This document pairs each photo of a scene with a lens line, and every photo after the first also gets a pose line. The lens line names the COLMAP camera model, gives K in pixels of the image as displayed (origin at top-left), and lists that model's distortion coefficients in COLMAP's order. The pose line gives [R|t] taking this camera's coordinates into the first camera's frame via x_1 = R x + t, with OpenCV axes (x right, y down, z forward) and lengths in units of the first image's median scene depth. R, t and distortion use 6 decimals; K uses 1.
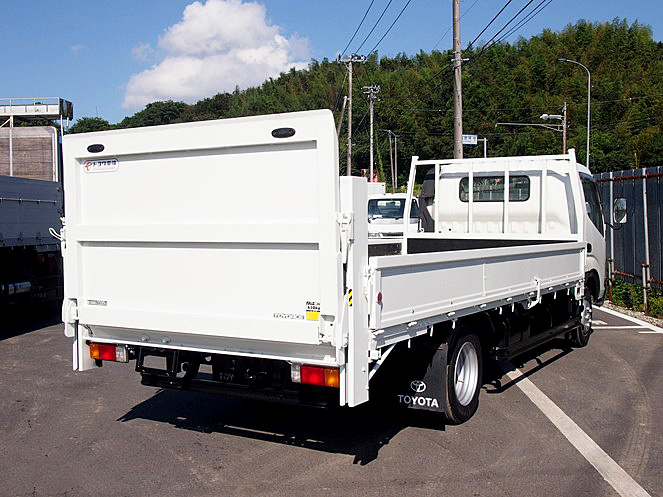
lens RADIAL K [[810.6, 0, 331.5], [0, 810.6, 248.5], [0, 0, 1]] dist [0.018073, 0.002960]
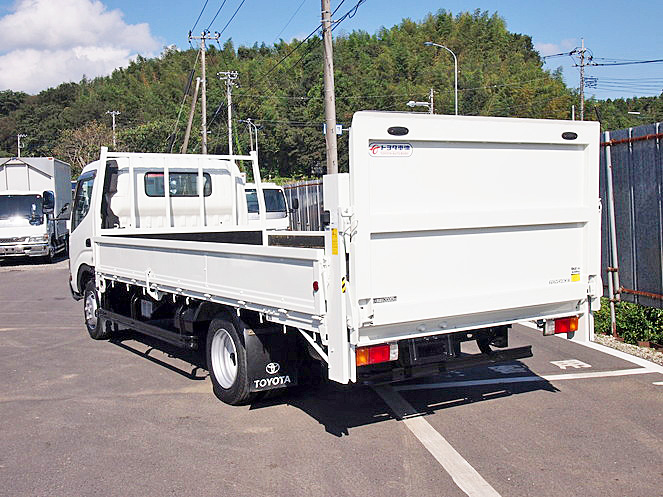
lens RADIAL K [[810.6, 0, 331.5], [0, 810.6, 248.5], [0, 0, 1]] dist [0.018073, 0.002960]
pose [[0.985620, -0.026880, 0.166824, 0.004039], [0.026000, 0.999634, 0.007461, -0.001278], [-0.166964, -0.003017, 0.985958, 0.049280]]
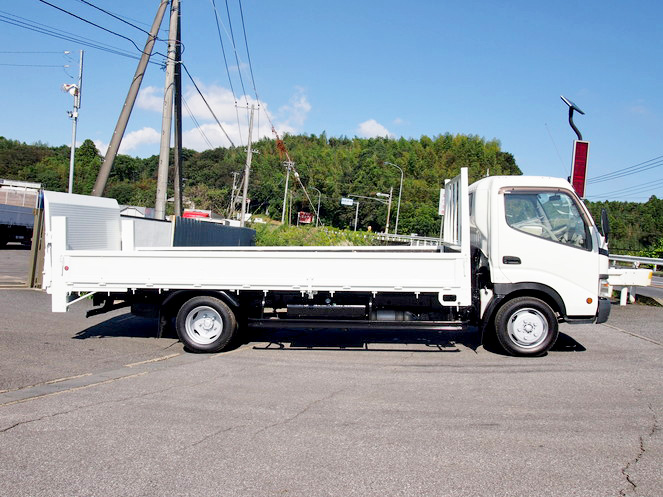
lens RADIAL K [[654.1, 0, 331.5], [0, 654.1, 248.5], [0, 0, 1]] dist [0.037430, 0.003041]
pose [[0.992964, 0.118349, 0.003883, 0.113477], [-0.118141, 0.992373, -0.035196, 0.004570], [-0.008019, 0.034490, 0.999373, -0.222554]]
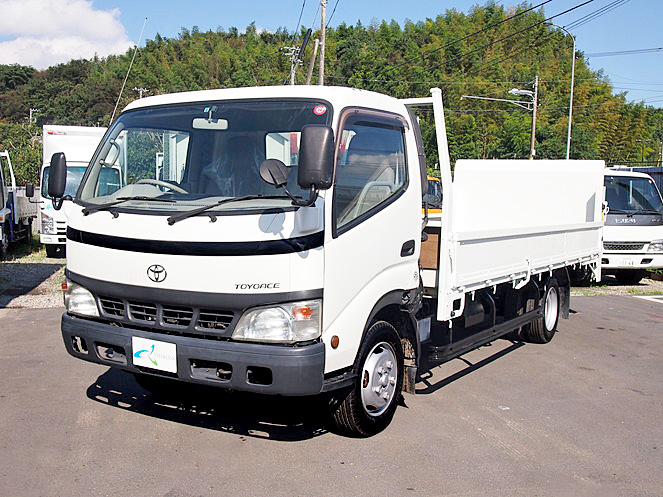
lens RADIAL K [[767.1, 0, 331.5], [0, 767.1, 248.5], [0, 0, 1]] dist [-0.010265, 0.009060]
pose [[0.976422, 0.016761, 0.215217, -0.061746], [-0.021239, 0.999603, 0.018510, -0.005839], [-0.214821, -0.022644, 0.976391, 0.165939]]
